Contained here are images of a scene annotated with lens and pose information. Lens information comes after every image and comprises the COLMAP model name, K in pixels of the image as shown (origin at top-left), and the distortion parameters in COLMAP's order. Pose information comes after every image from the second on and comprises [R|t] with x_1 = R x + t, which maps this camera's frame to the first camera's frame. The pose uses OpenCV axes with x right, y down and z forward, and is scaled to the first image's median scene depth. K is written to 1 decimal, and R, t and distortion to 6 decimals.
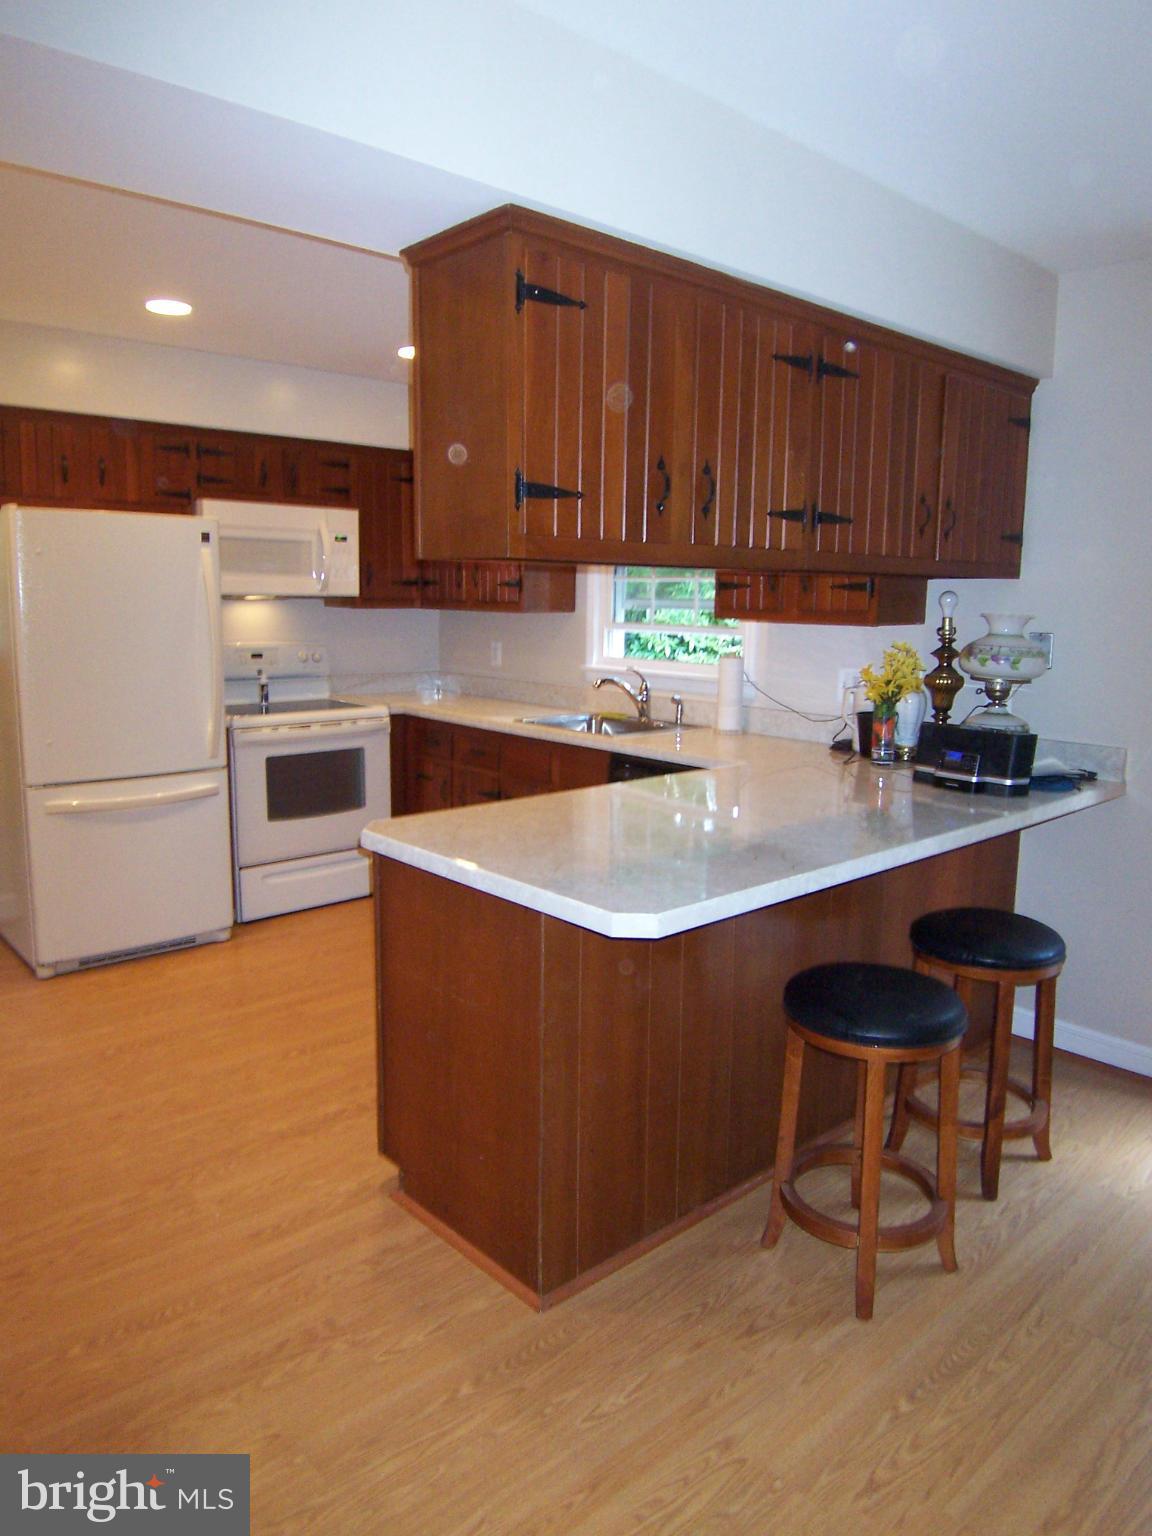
lens RADIAL K [[1037.9, 0, 576.0], [0, 1037.9, 768.0], [0, 0, 1]] dist [0.001825, 0.000346]
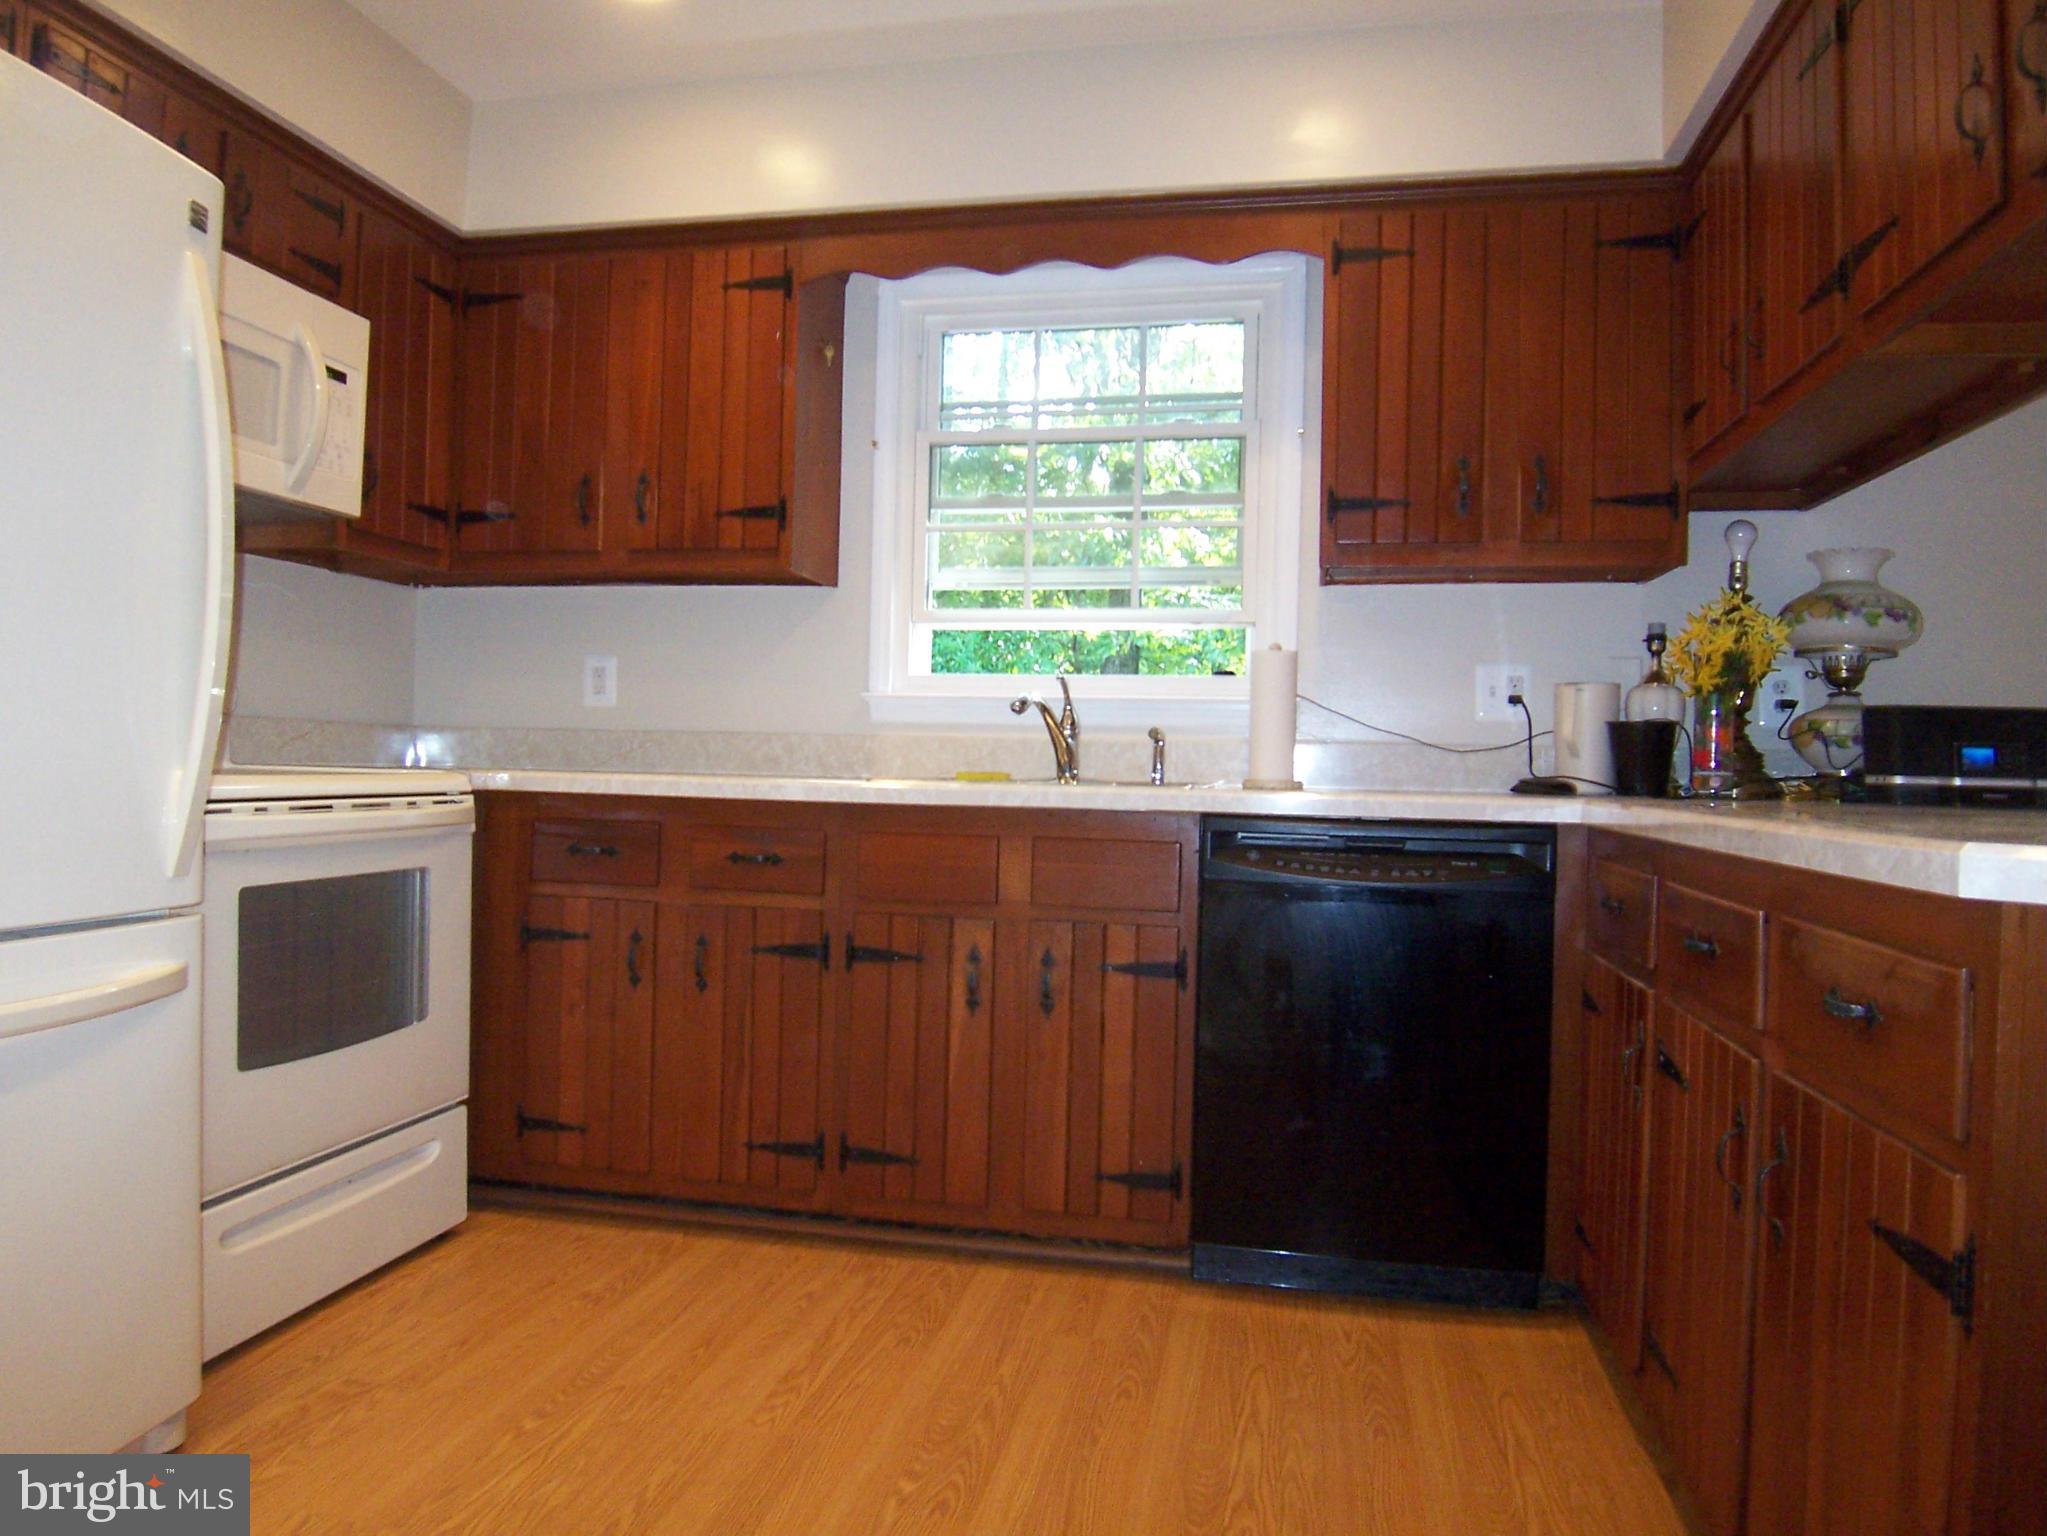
lens RADIAL K [[1383.2, 0, 1023.5], [0, 1383.2, 768.0], [0, 0, 1]] dist [0.001825, 0.000346]
pose [[0.800894, -0.002238, 0.598802, -0.339524], [0.091169, 0.988791, -0.118243, 0.026219], [-0.591825, 0.149293, 0.792121, 0.421647]]
